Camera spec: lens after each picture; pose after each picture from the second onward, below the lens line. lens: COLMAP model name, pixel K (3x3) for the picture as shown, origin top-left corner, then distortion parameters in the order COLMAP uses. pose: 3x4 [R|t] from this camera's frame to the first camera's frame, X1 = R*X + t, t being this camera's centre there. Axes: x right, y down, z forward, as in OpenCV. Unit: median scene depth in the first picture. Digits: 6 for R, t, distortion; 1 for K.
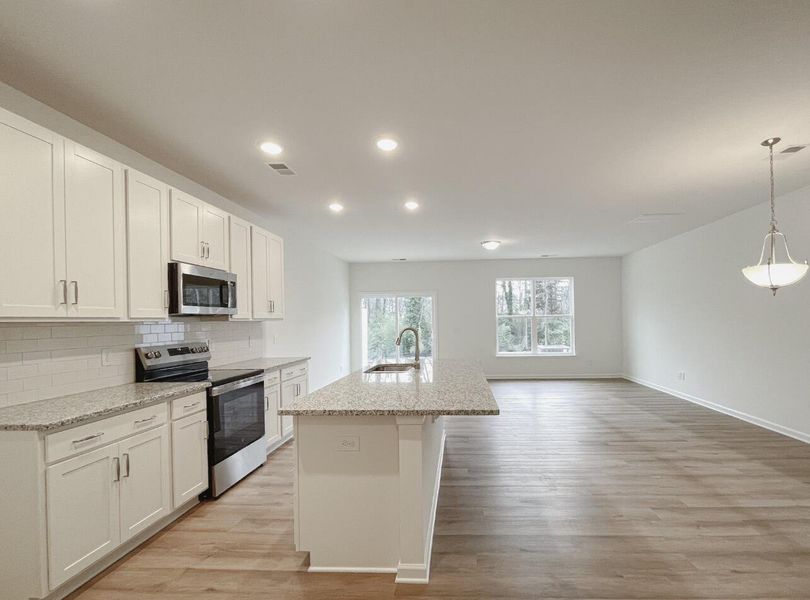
lens RADIAL K [[367.4, 0, 423.6], [0, 367.4, 323.2], [0, 0, 1]] dist [-0.011832, 0.001807]
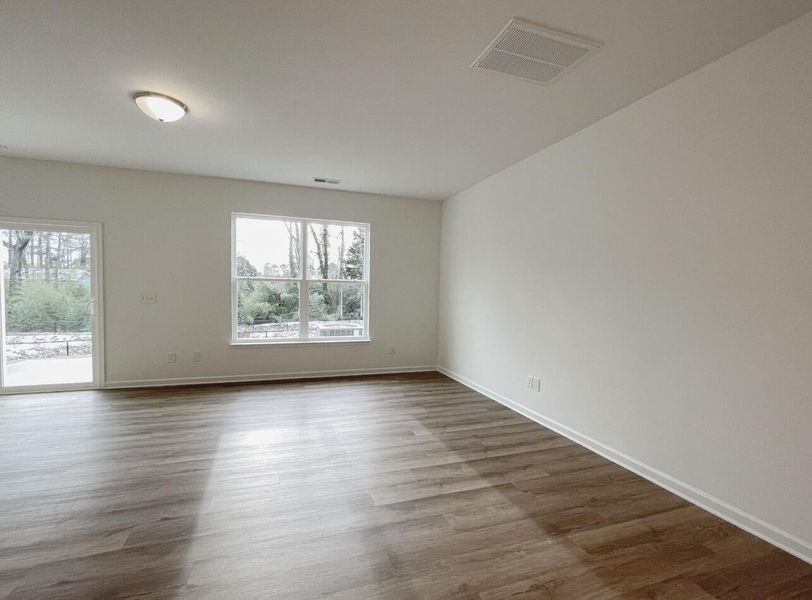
lens RADIAL K [[344.7, 0, 401.7], [0, 344.7, 300.7], [0, 0, 1]] dist [-0.002119, 0.000829]
pose [[0.917424, 0.010873, 0.397763, 0.207987], [-0.021450, 0.999525, 0.022150, 0.000026], [-0.397333, -0.028852, 0.917221, 0.388804]]
